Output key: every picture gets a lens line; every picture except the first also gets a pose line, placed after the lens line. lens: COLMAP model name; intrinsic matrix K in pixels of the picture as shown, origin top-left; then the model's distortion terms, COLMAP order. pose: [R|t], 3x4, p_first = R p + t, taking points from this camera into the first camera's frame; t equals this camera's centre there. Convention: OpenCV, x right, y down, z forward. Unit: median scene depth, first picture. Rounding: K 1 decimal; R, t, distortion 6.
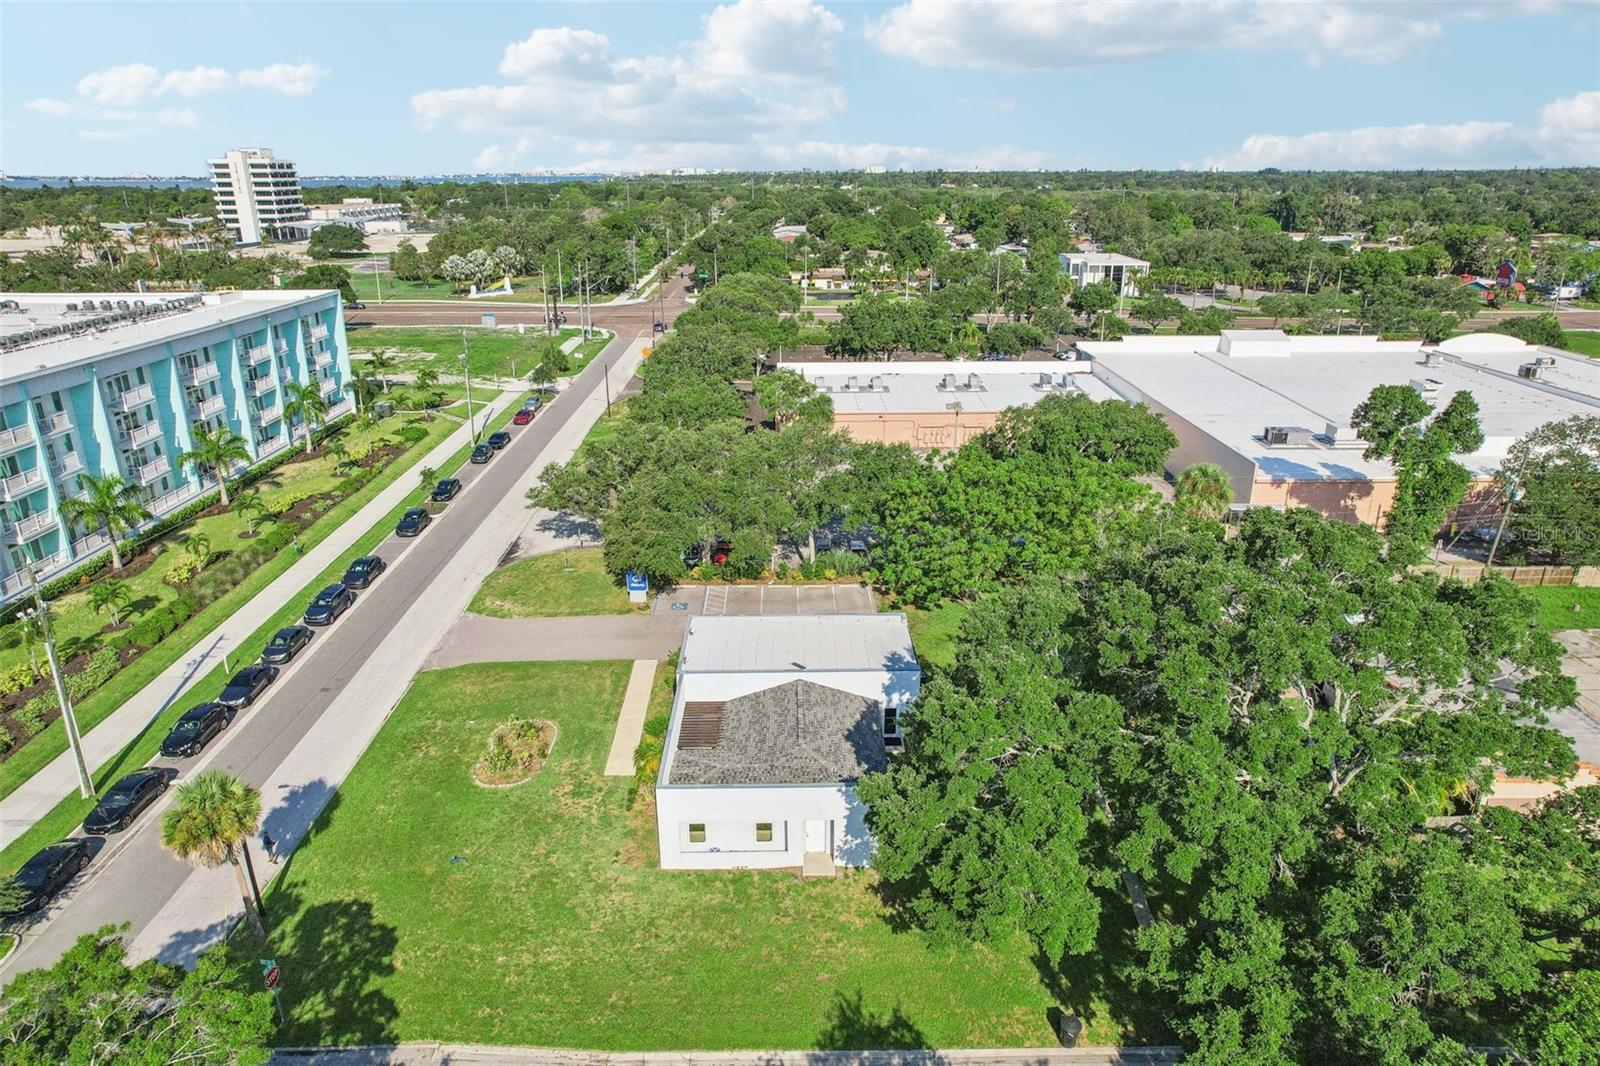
lens RADIAL K [[1030.2, 0, 802.8], [0, 1030.2, 540.2], [0, 0, 1]] dist [-0.054244, 0.063679]
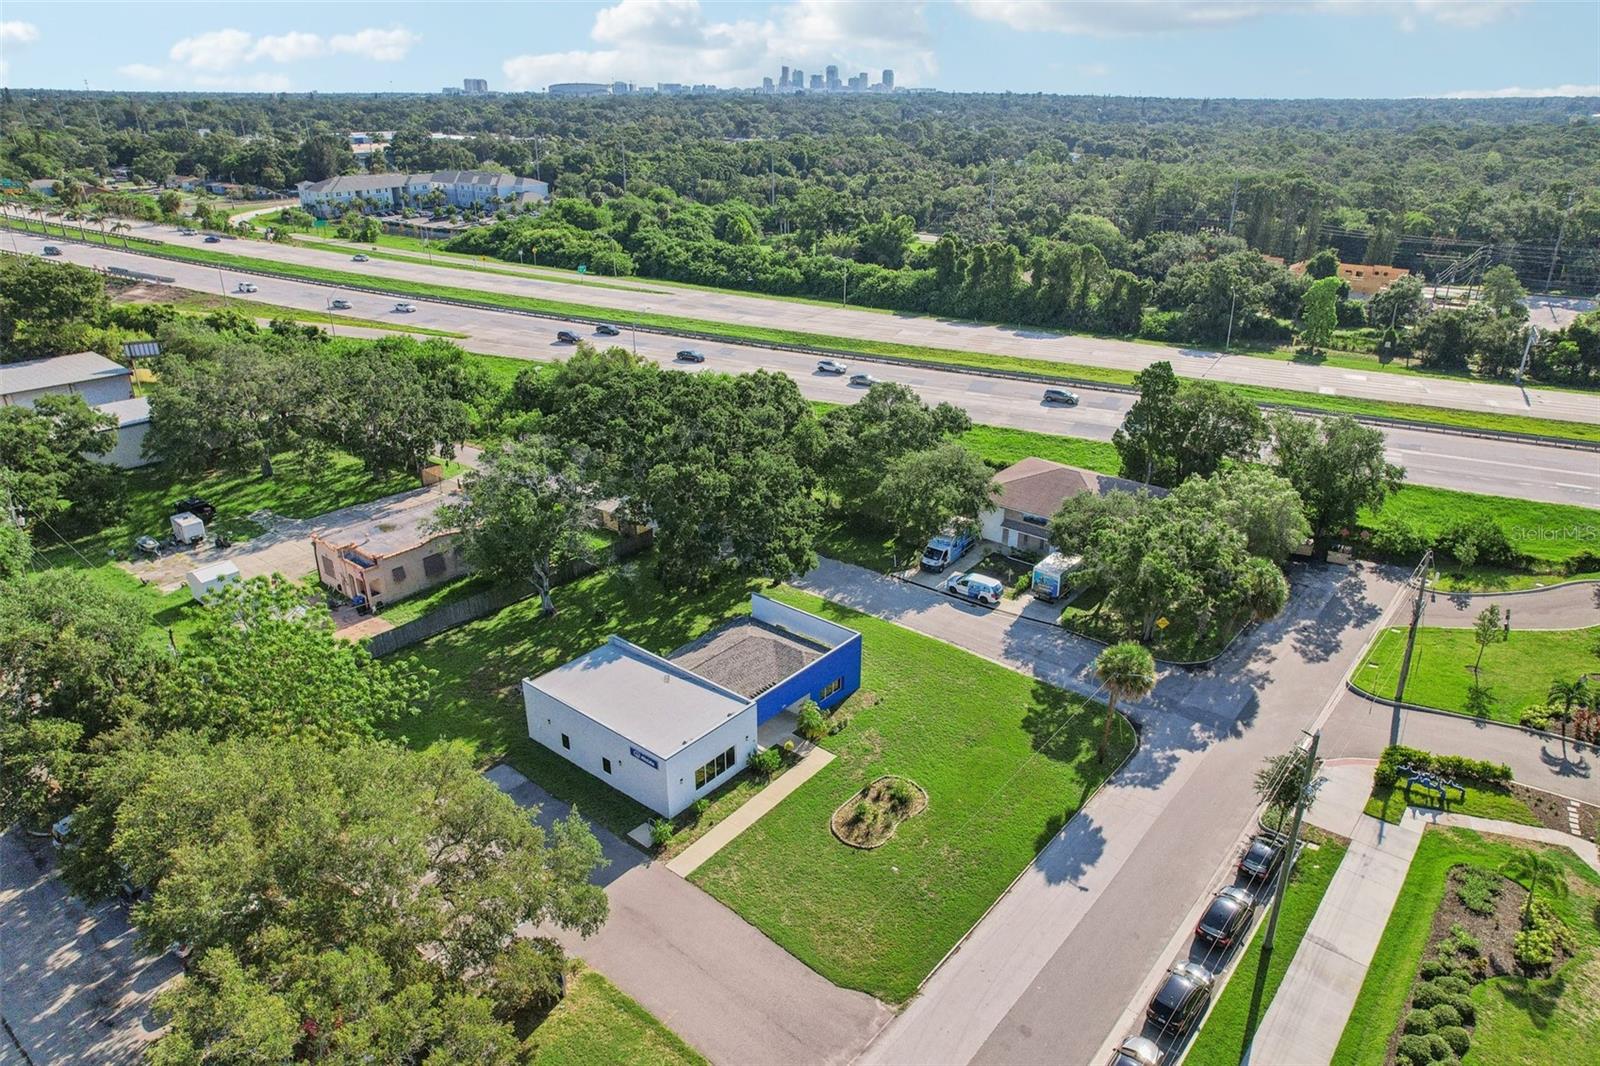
lens RADIAL K [[1052.9, 0, 800.0], [0, 1052.9, 533.0], [0, 0, 1]] dist [-0.057558, 0.074915]
pose [[-0.759999, -0.251047, 0.599480, -0.800878], [0.228467, 0.760319, 0.608044, -0.696684], [-0.608444, 0.599074, -0.520486, 1.449425]]
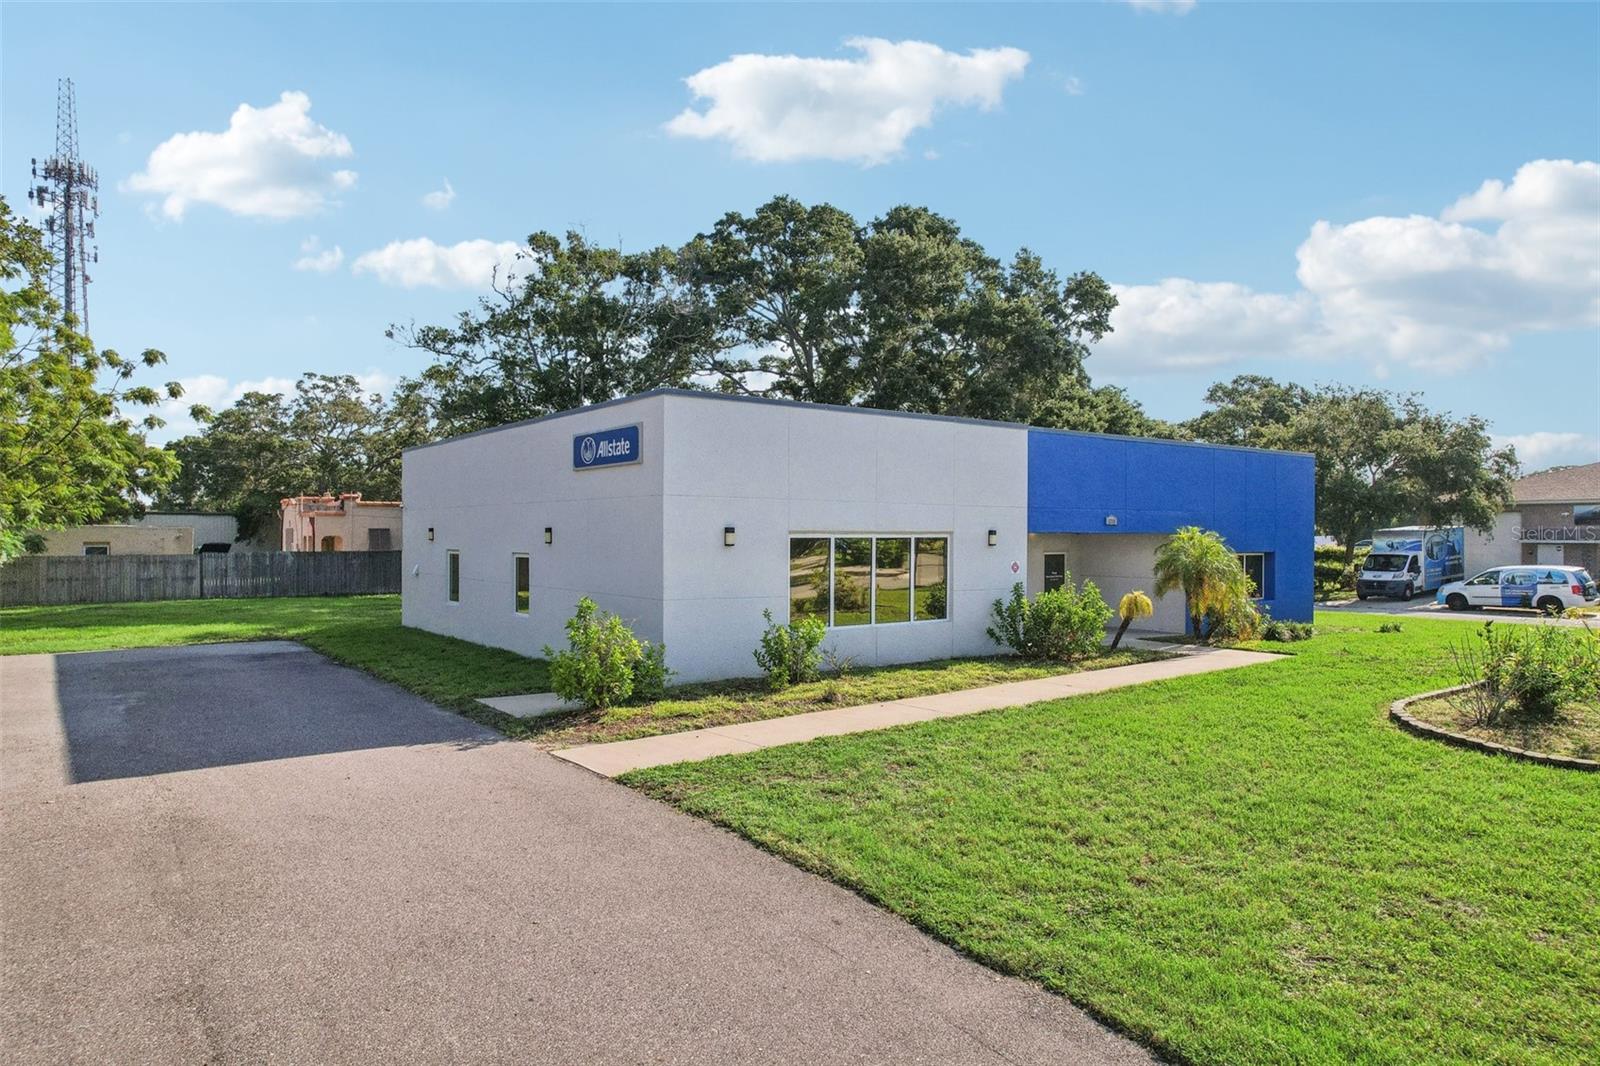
lens RADIAL K [[1037.0, 0, 804.9], [0, 1037.0, 535.7], [0, 0, 1]] dist [-0.043700, 0.069709]
pose [[-0.586890, 0.005302, 0.809649, -0.359291], [0.280275, 0.939485, 0.197011, 0.074776], [-0.759609, 0.342549, -0.552860, 1.250979]]
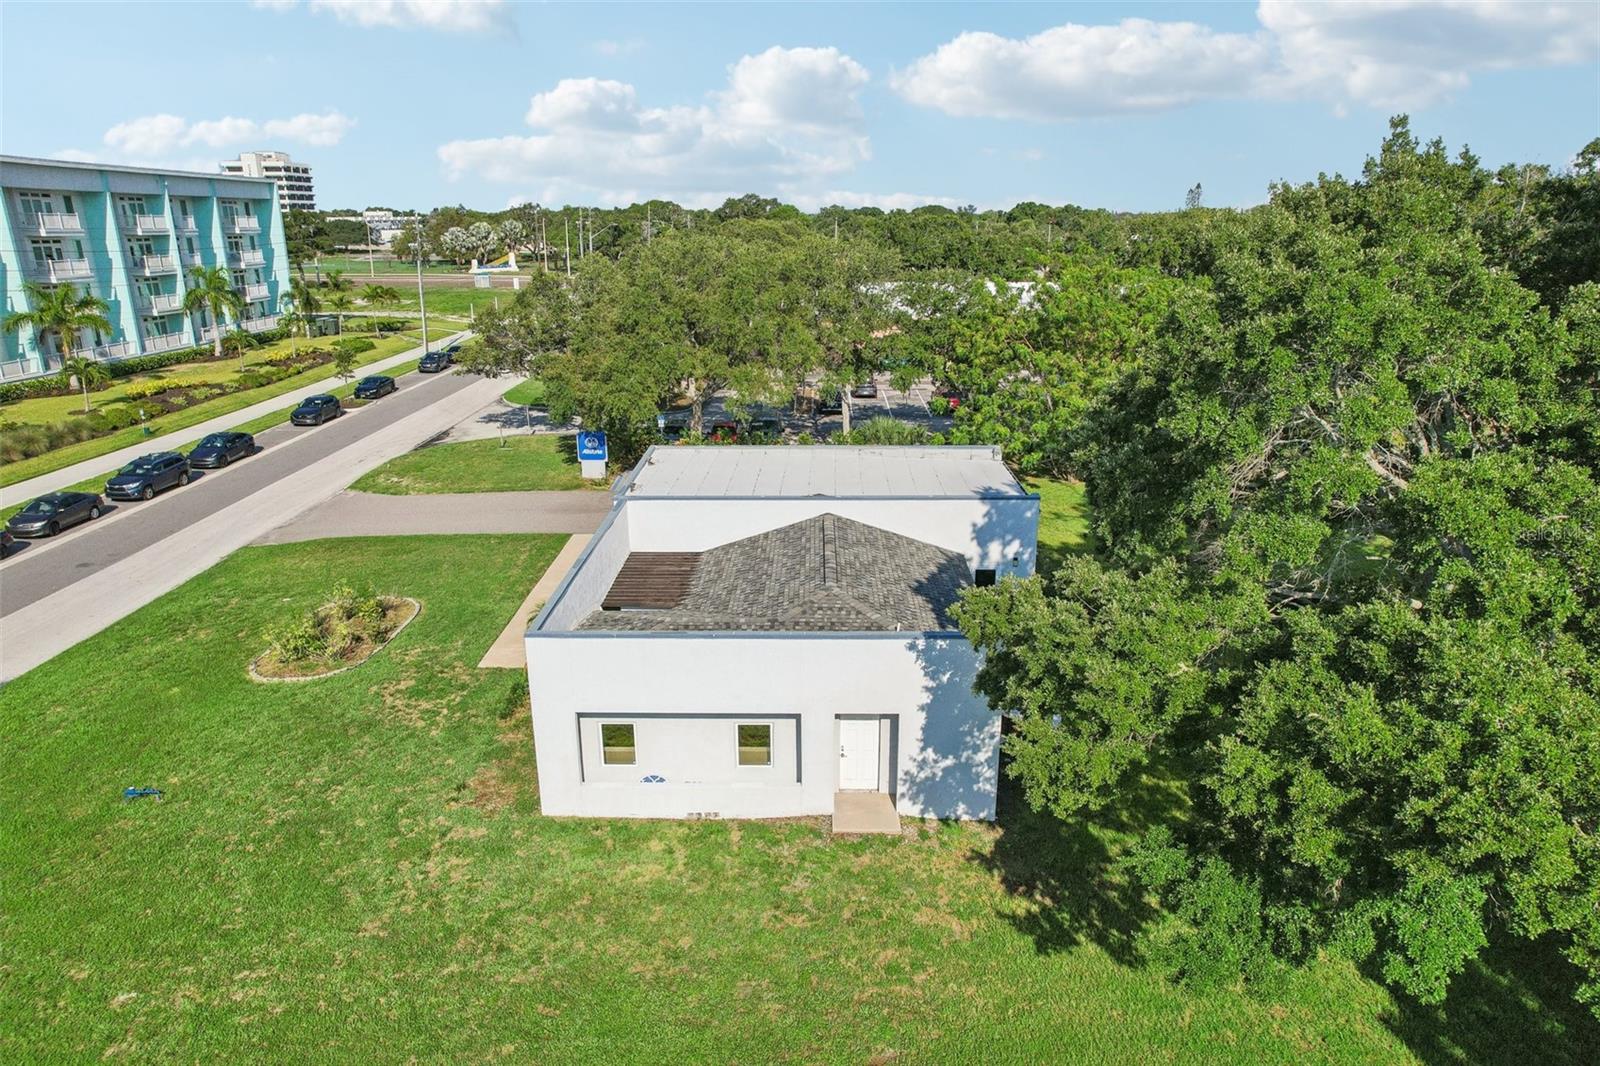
lens RADIAL K [[1030.2, 0, 802.8], [0, 1030.2, 540.2], [0, 0, 1]] dist [-0.054244, 0.063679]
pose [[0.999619, 0.010342, -0.025591, -0.002523], [-0.011469, 0.998952, -0.044308, 0.177036], [0.025106, 0.044585, 0.998690, 0.429291]]
